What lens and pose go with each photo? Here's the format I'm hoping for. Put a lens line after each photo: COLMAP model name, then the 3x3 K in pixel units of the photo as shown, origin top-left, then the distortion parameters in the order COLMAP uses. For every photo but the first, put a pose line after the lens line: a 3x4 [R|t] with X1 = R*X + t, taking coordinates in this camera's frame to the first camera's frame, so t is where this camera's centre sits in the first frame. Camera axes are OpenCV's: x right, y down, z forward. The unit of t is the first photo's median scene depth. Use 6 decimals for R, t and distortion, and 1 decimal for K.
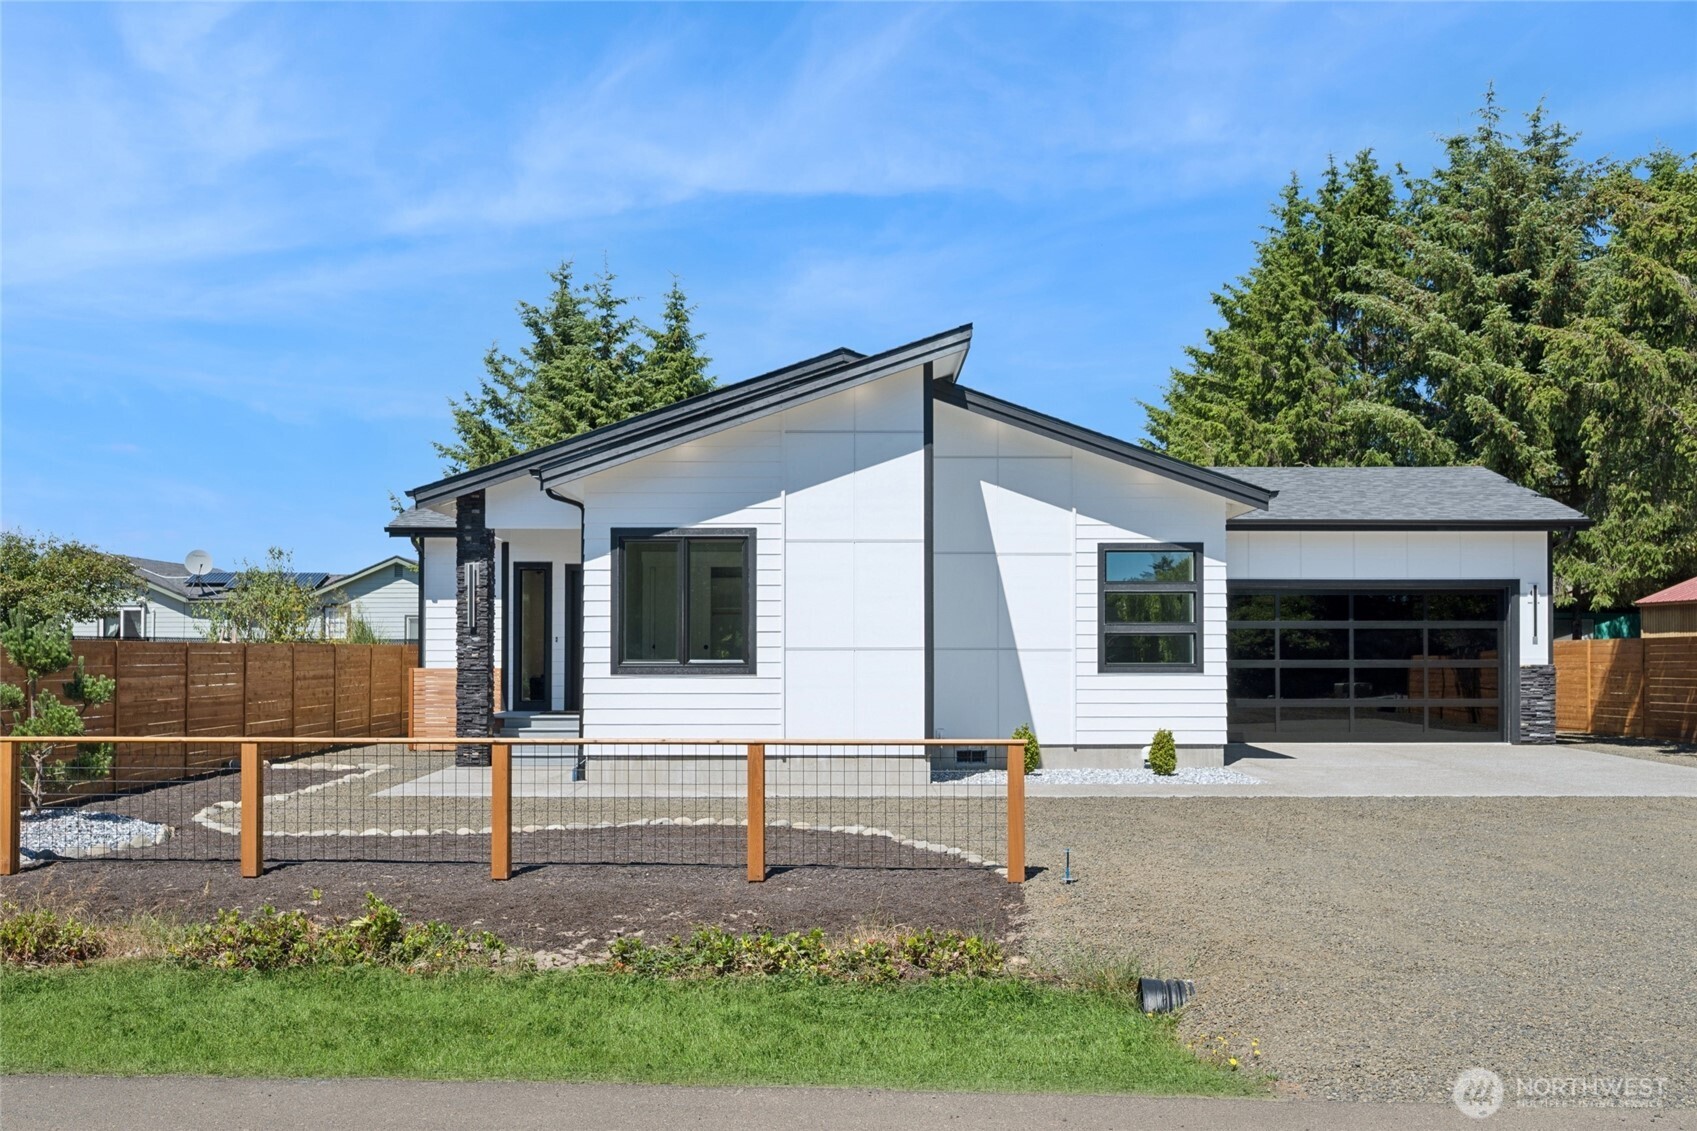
lens RADIAL K [[1467.0, 0, 838.2], [0, 1467.0, 628.0], [0, 0, 1]] dist [-0.007335, 0.012566]
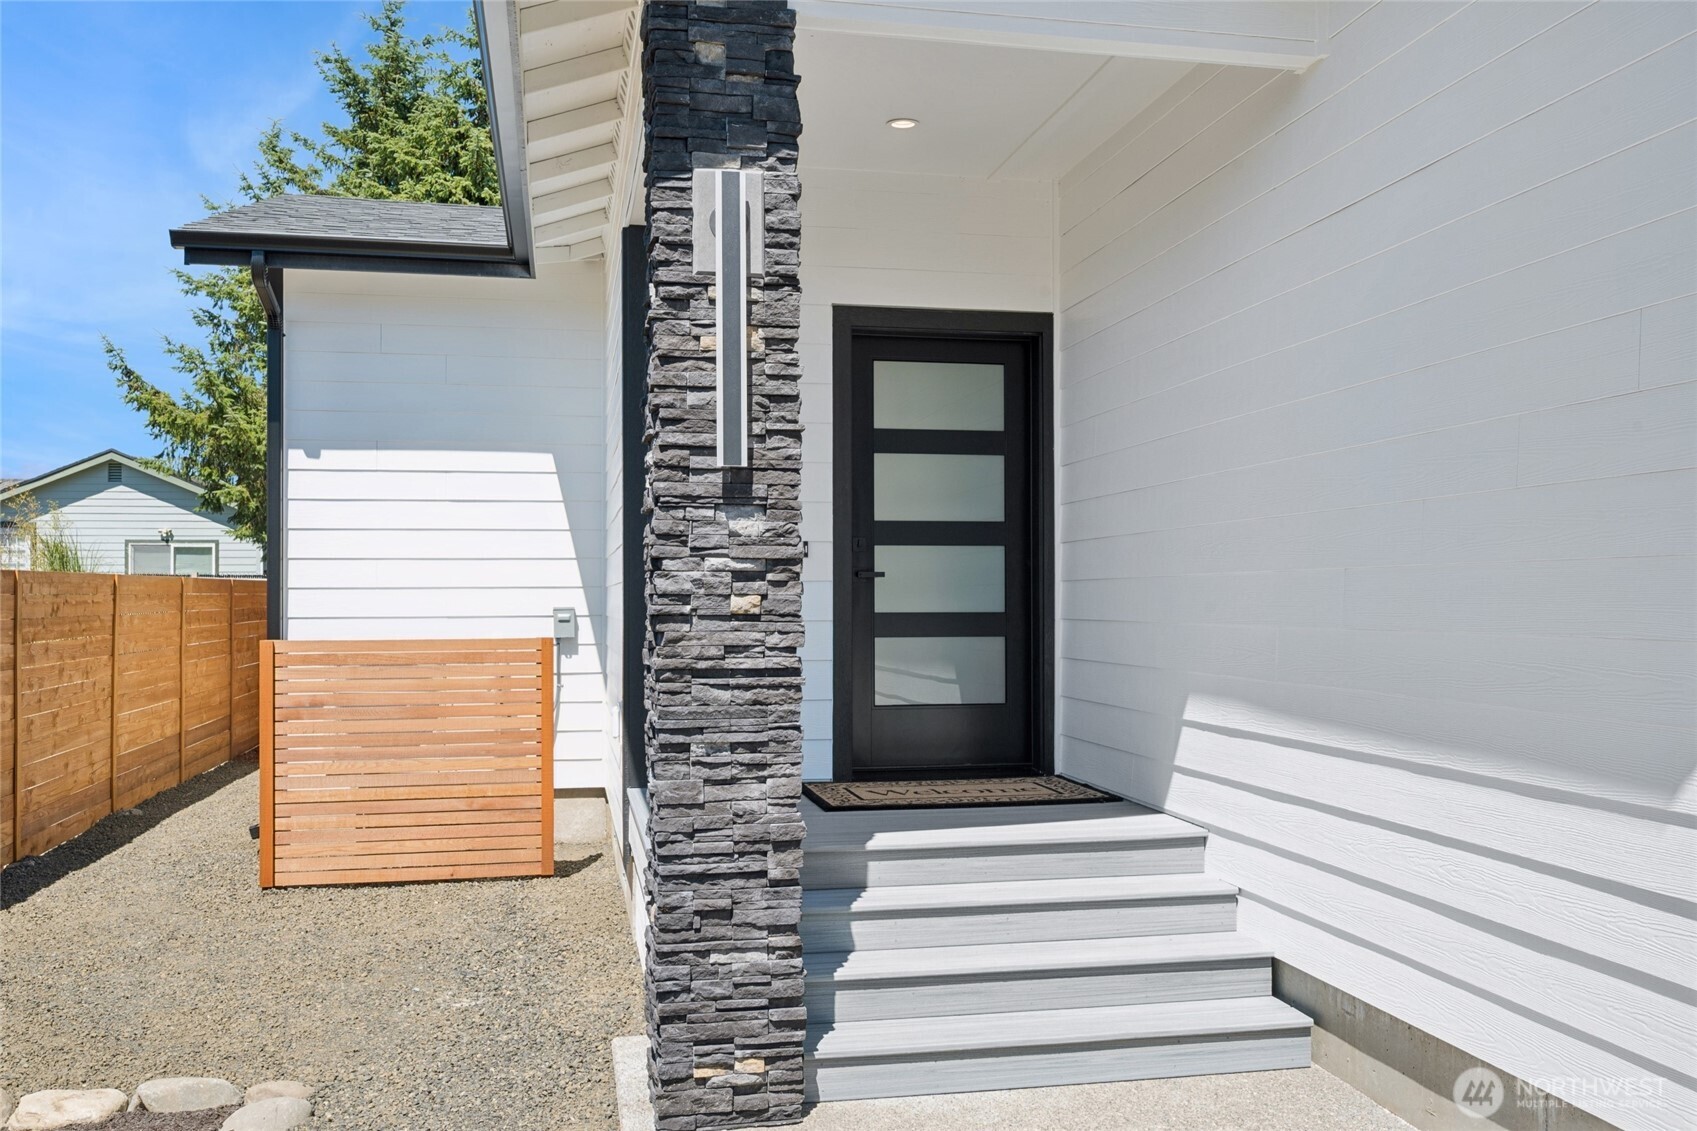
lens RADIAL K [[1467.0, 0, 855.5], [0, 1467.0, 581.7], [0, 0, 1]] dist [-0.007335, 0.012566]
pose [[0.981301, 0.001191, 0.192475, -0.227651], [-0.002454, 0.999977, 0.006324, 0.011927], [-0.192463, -0.006678, 0.981282, 0.657899]]
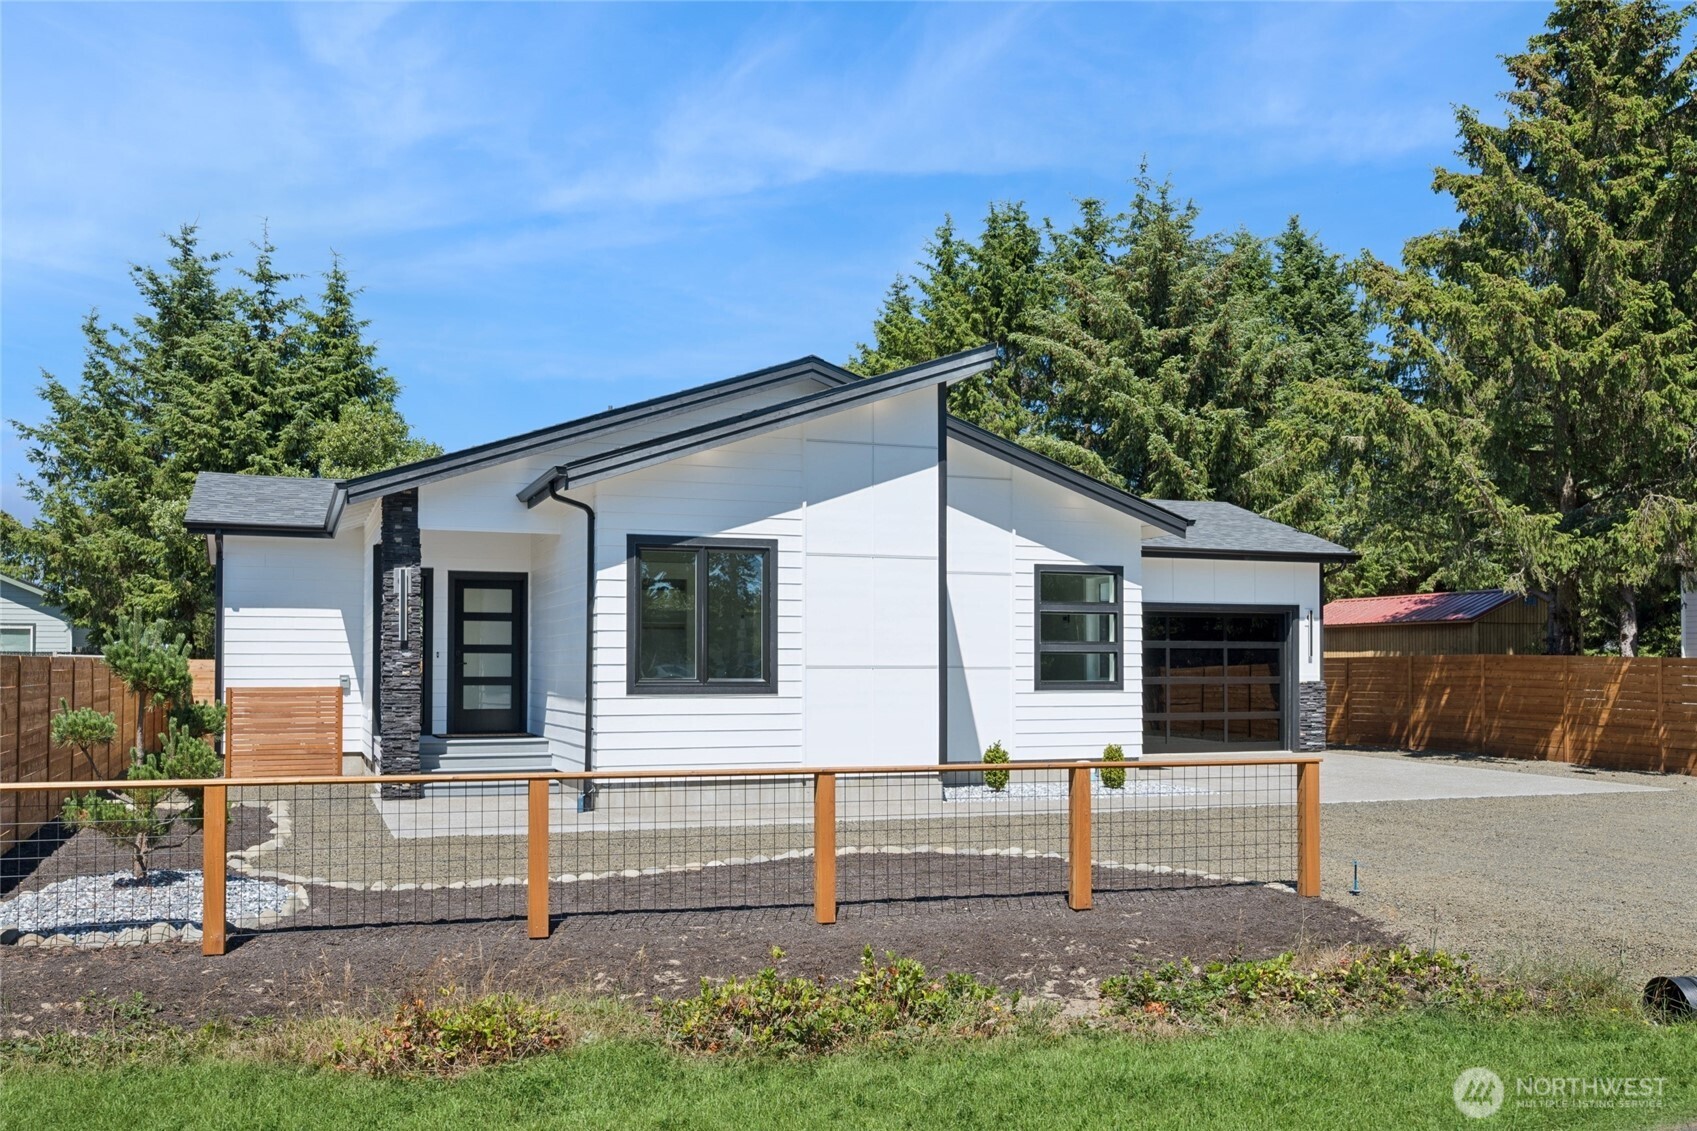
lens RADIAL K [[1467.0, 0, 846.2], [0, 1467.0, 641.7], [0, 0, 1]] dist [-0.007335, 0.012566]
pose [[0.936182, 0.008041, 0.351423, -0.258340], [-0.007956, 0.999967, -0.001686, -0.000550], [-0.351424, -0.001218, 0.936215, 0.069553]]
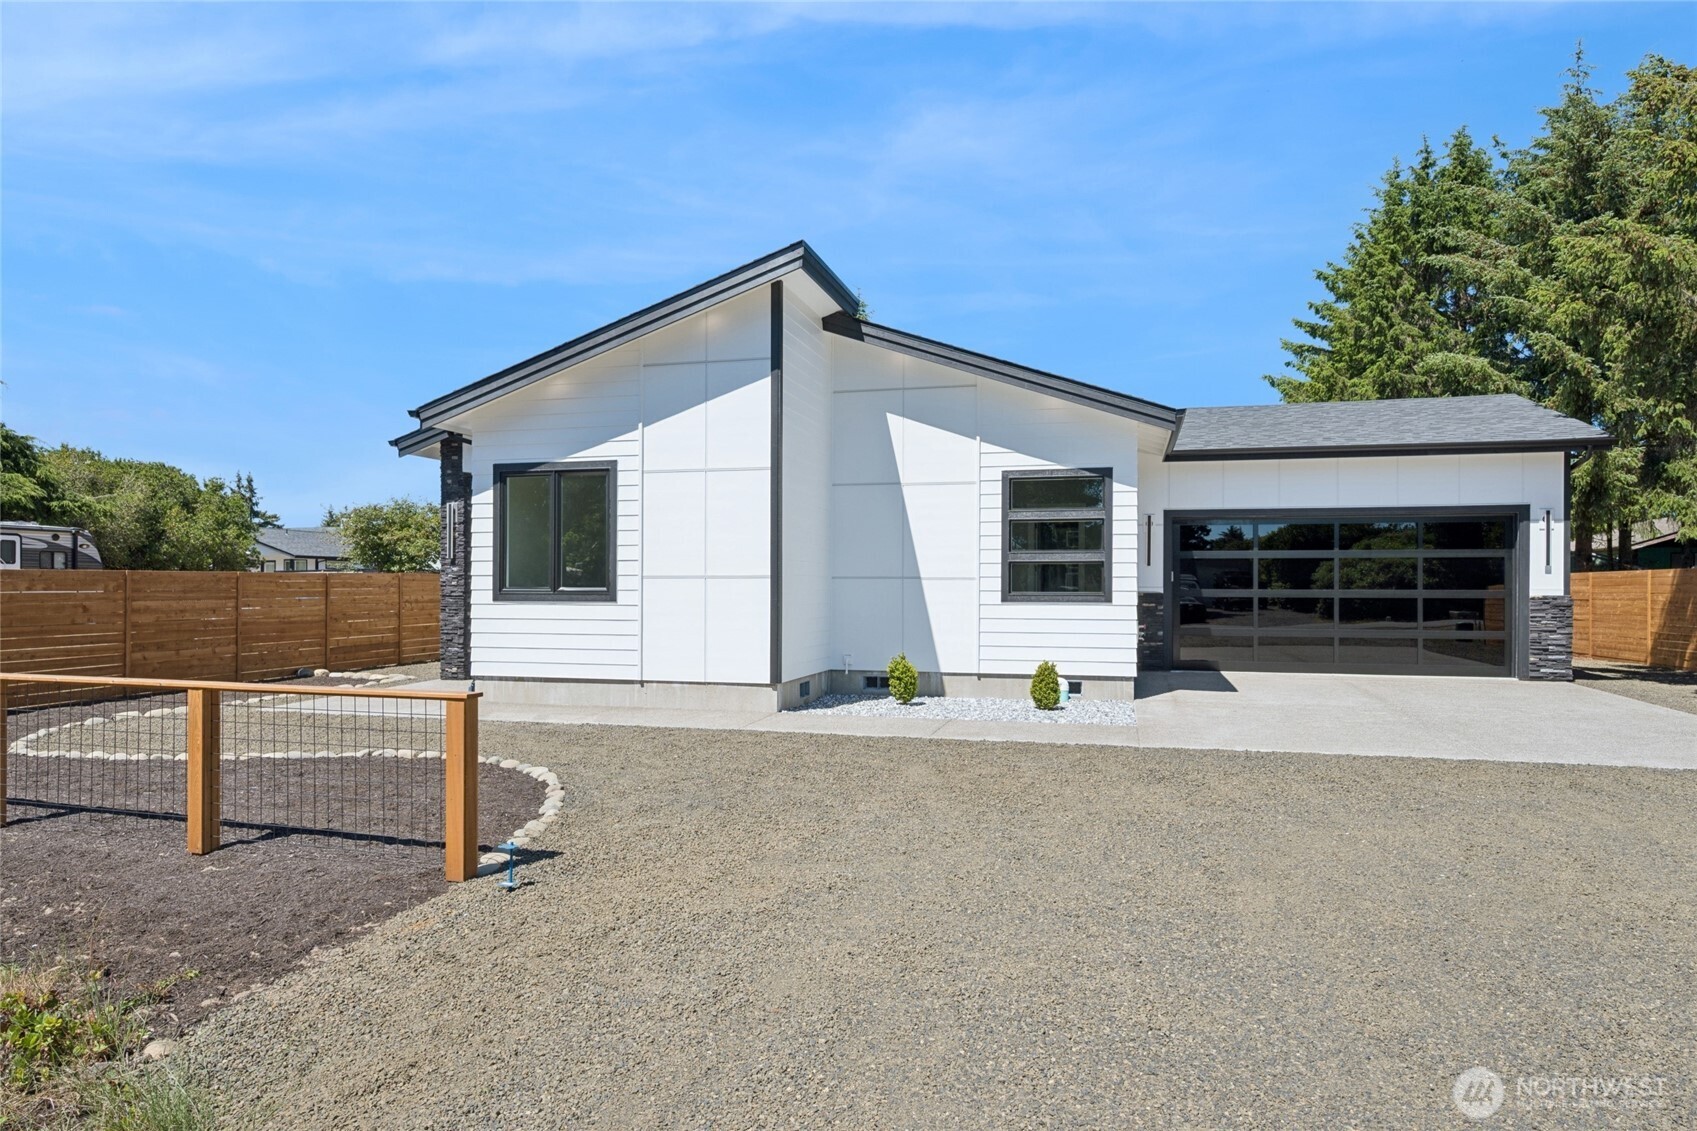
lens RADIAL K [[1026.0, 0, 845.4], [0, 1026.0, 574.7], [0, 0, 1]] dist [-0.003837, 0.004249]
pose [[0.966352, -0.000445, -0.257222, 0.212219], [0.002613, 0.999964, 0.008087, 0.005346], [0.257209, -0.008487, 0.966318, 0.253387]]
